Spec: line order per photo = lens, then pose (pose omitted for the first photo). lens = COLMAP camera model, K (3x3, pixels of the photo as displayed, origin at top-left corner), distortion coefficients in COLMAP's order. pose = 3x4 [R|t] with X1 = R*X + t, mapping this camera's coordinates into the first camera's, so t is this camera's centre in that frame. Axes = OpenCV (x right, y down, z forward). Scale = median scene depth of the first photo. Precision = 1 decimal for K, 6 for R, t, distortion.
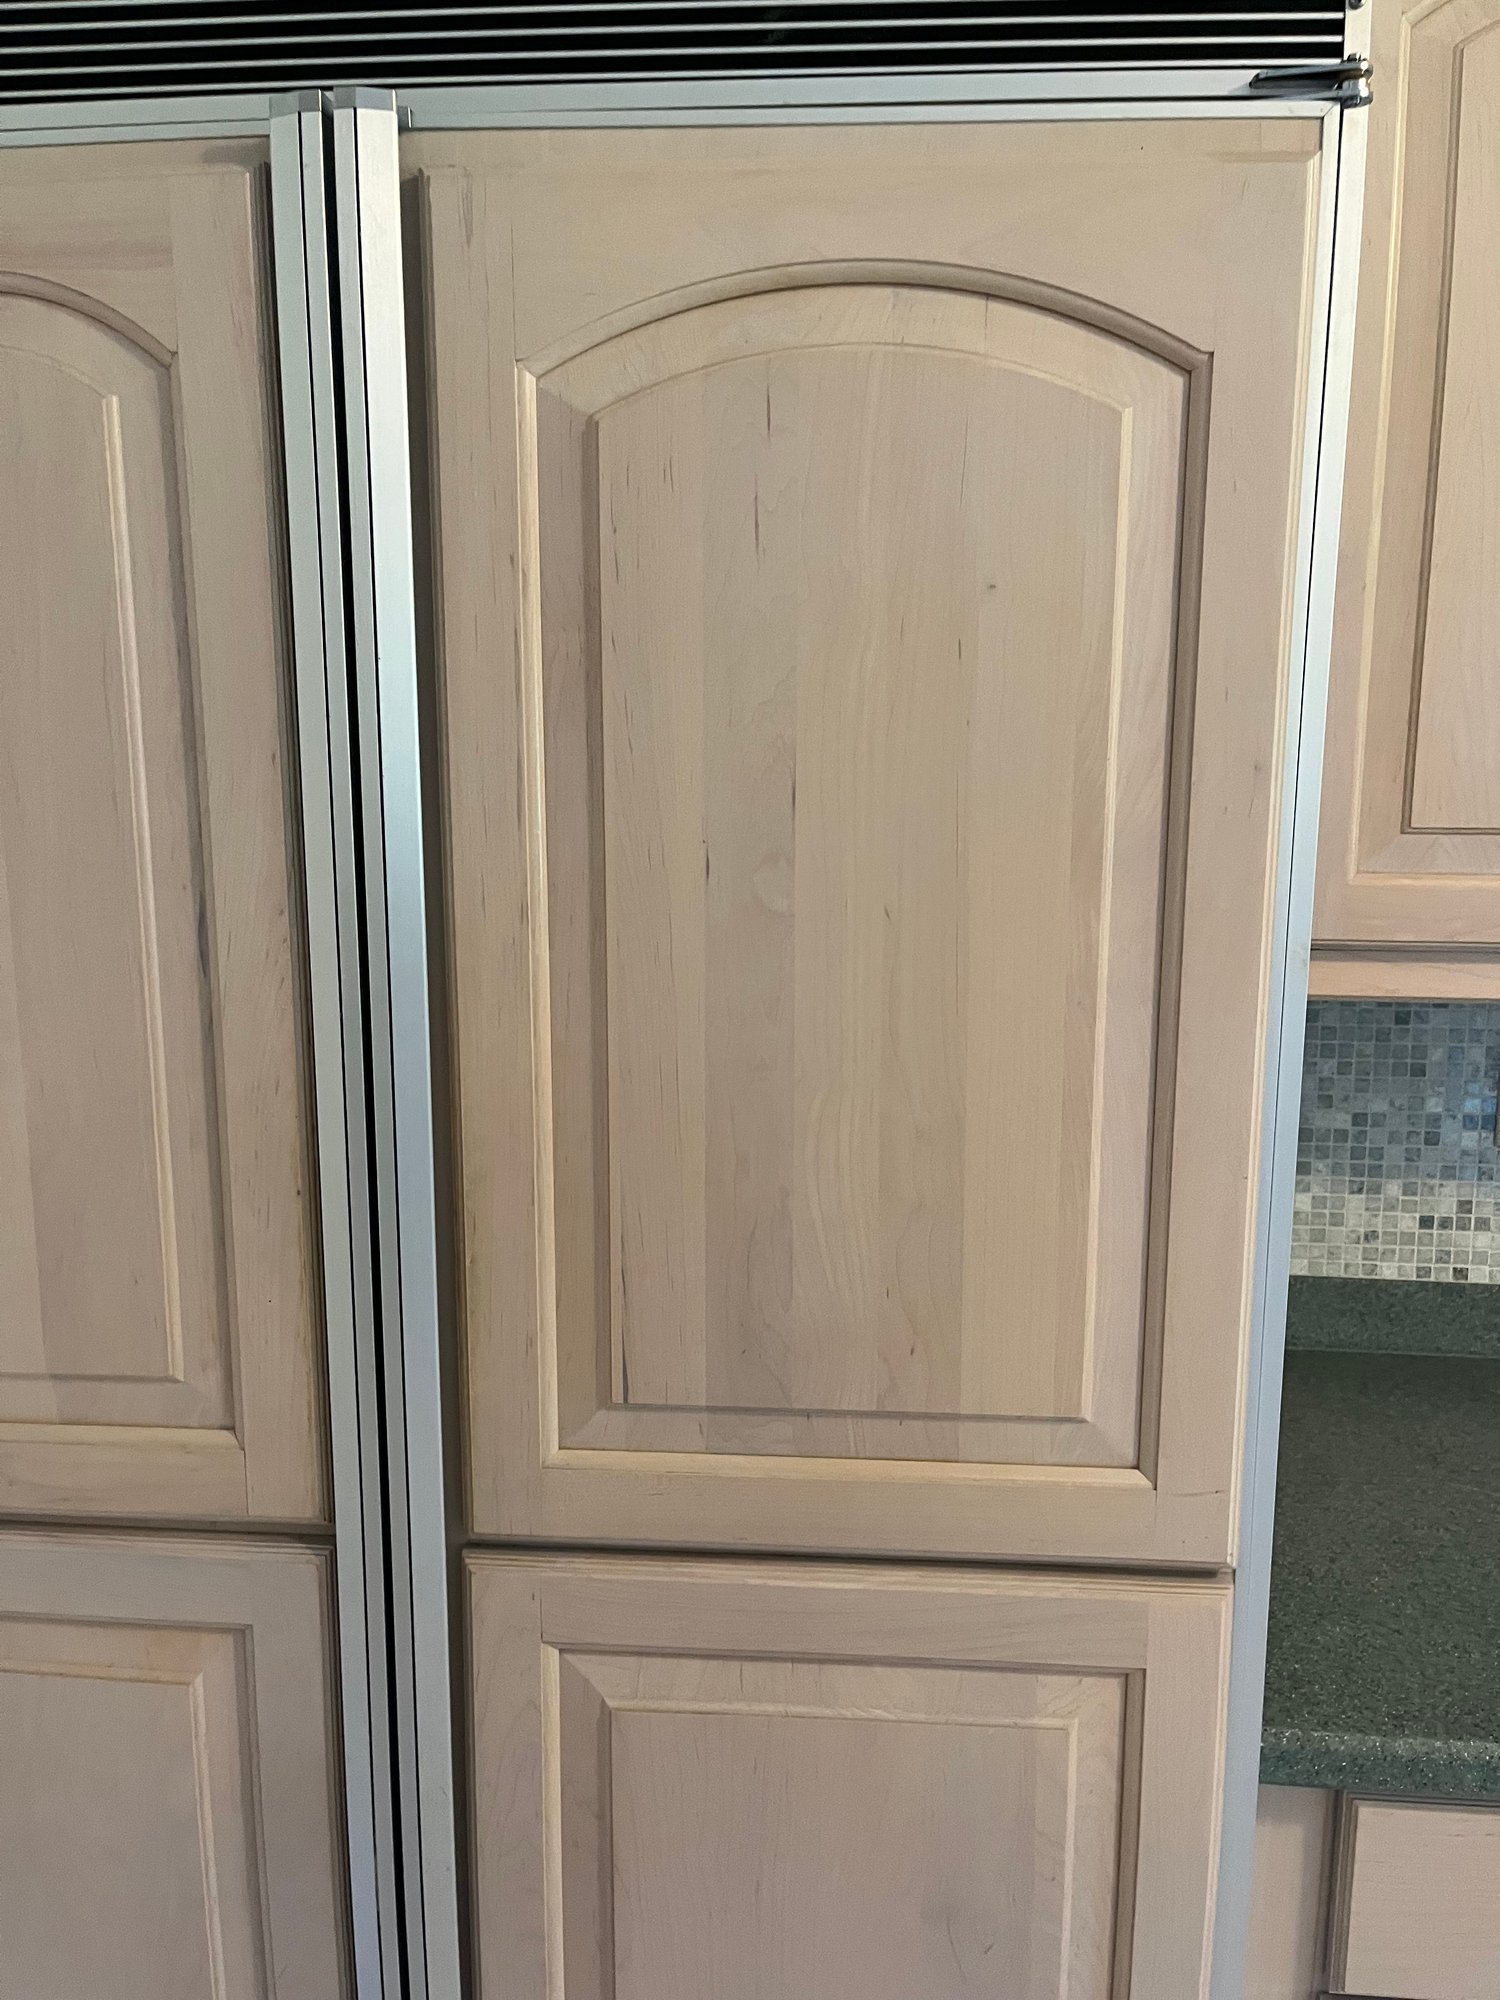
lens RADIAL K [[1539.6, 0, 751.8], [0, 1539.6, 1001.1], [0, 0, 1]] dist [0.046383, -0.064065]
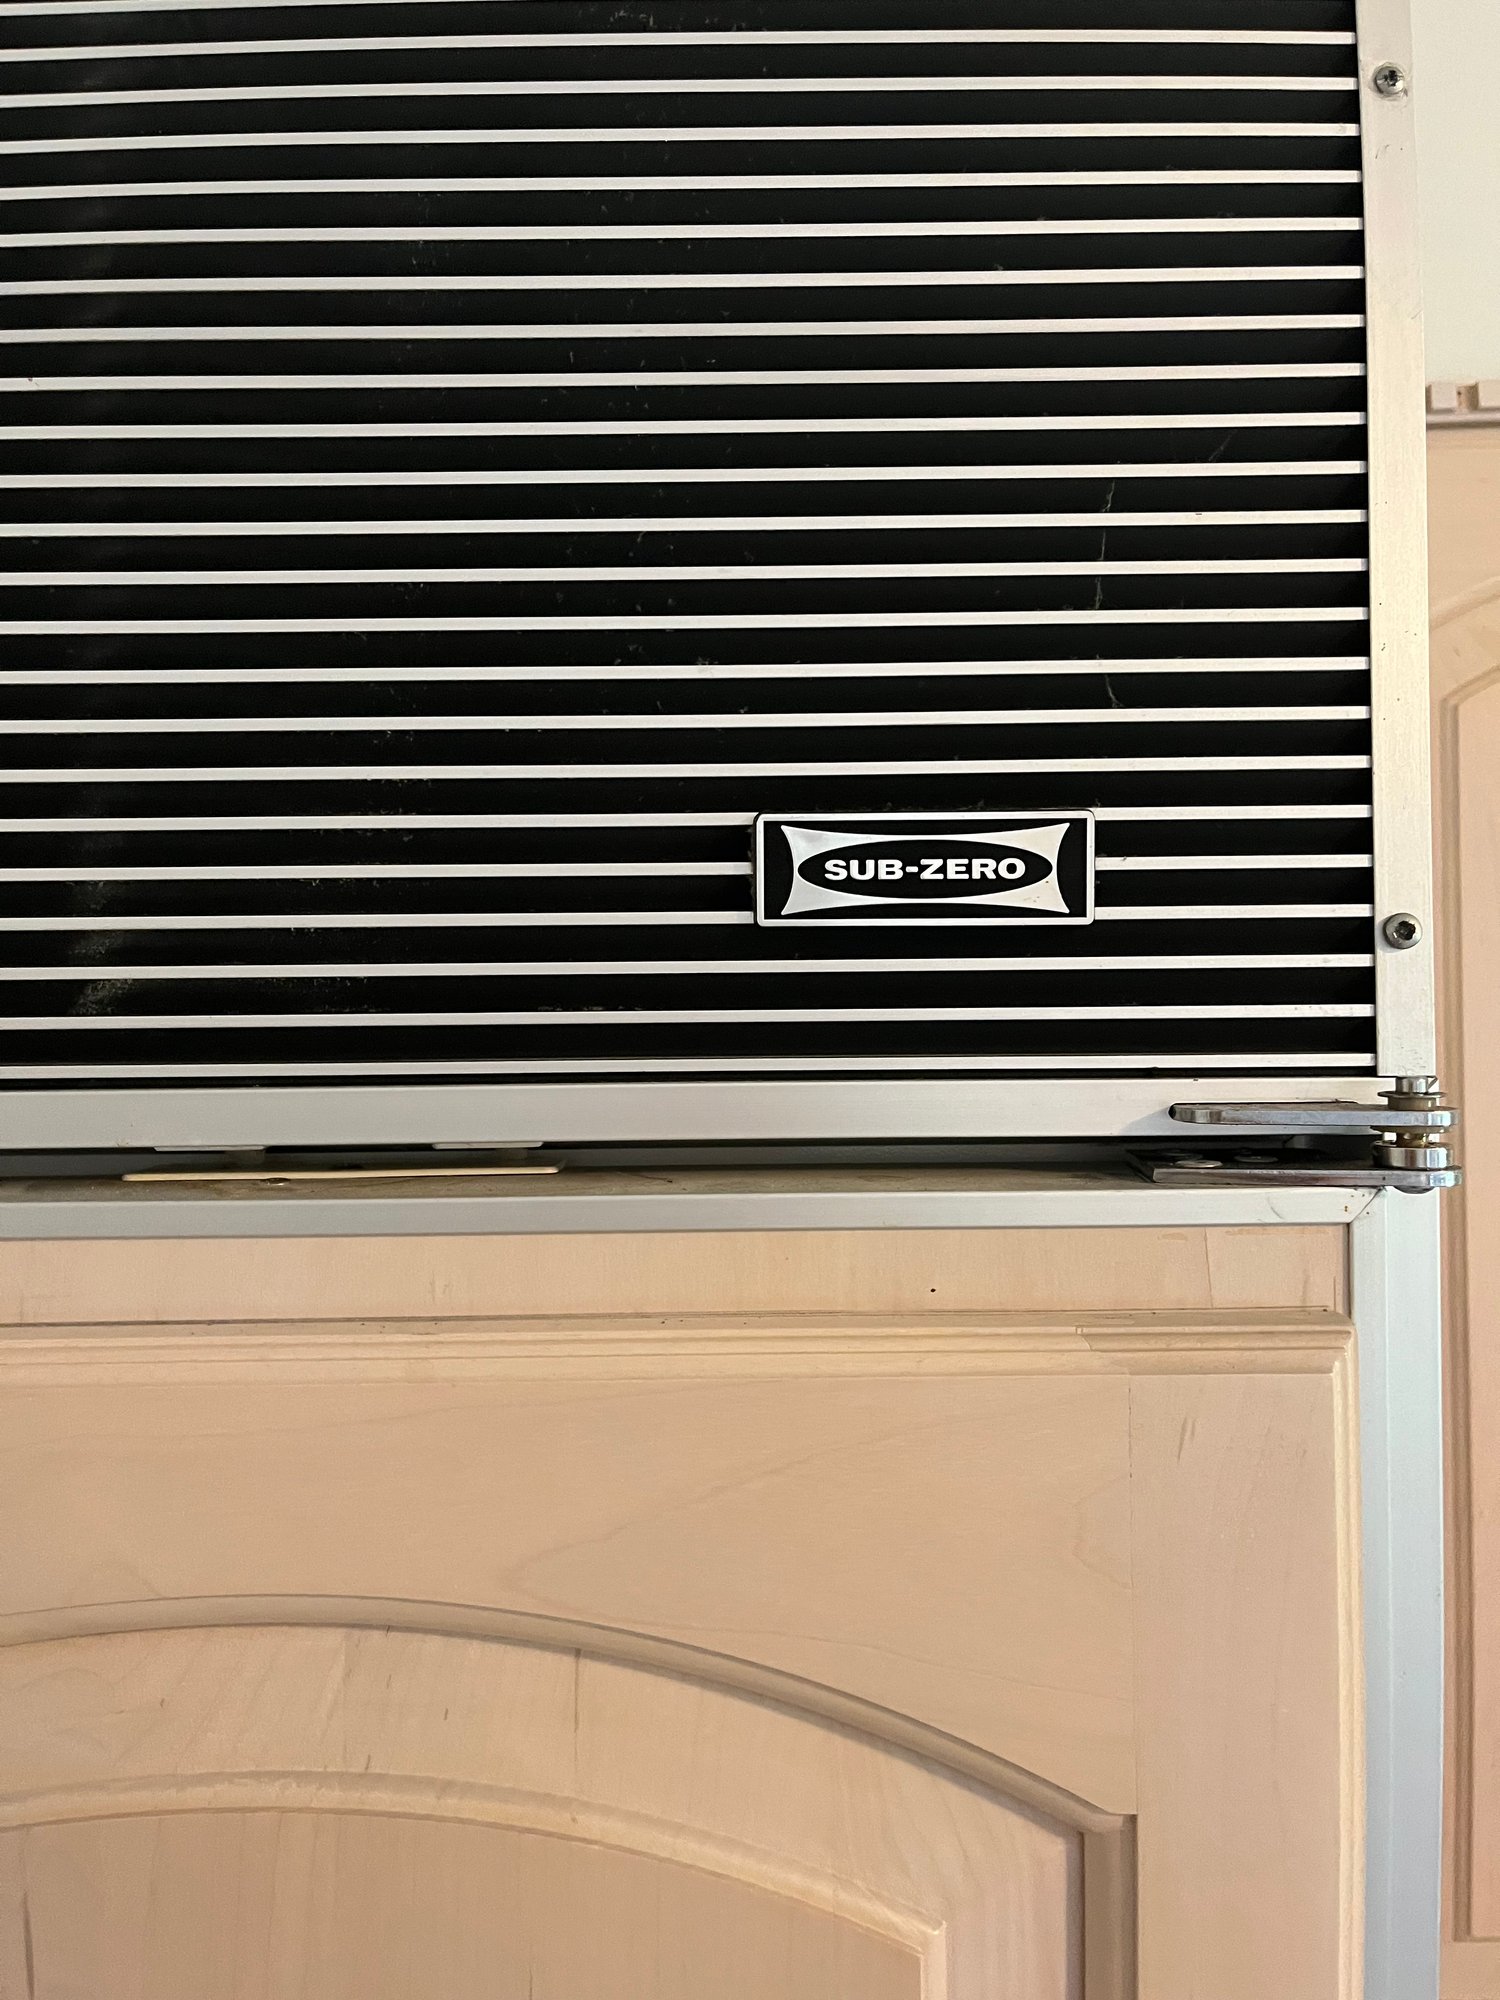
lens RADIAL K [[1539.6, 0, 749.9], [0, 1539.6, 991.4], [0, 0, 1]] dist [0.046383, -0.064065]
pose [[0.997330, -0.008522, 0.072524, 0.168661], [0.020557, 0.985767, -0.166856, -0.555670], [-0.070069, 0.167901, 0.983310, 0.570519]]
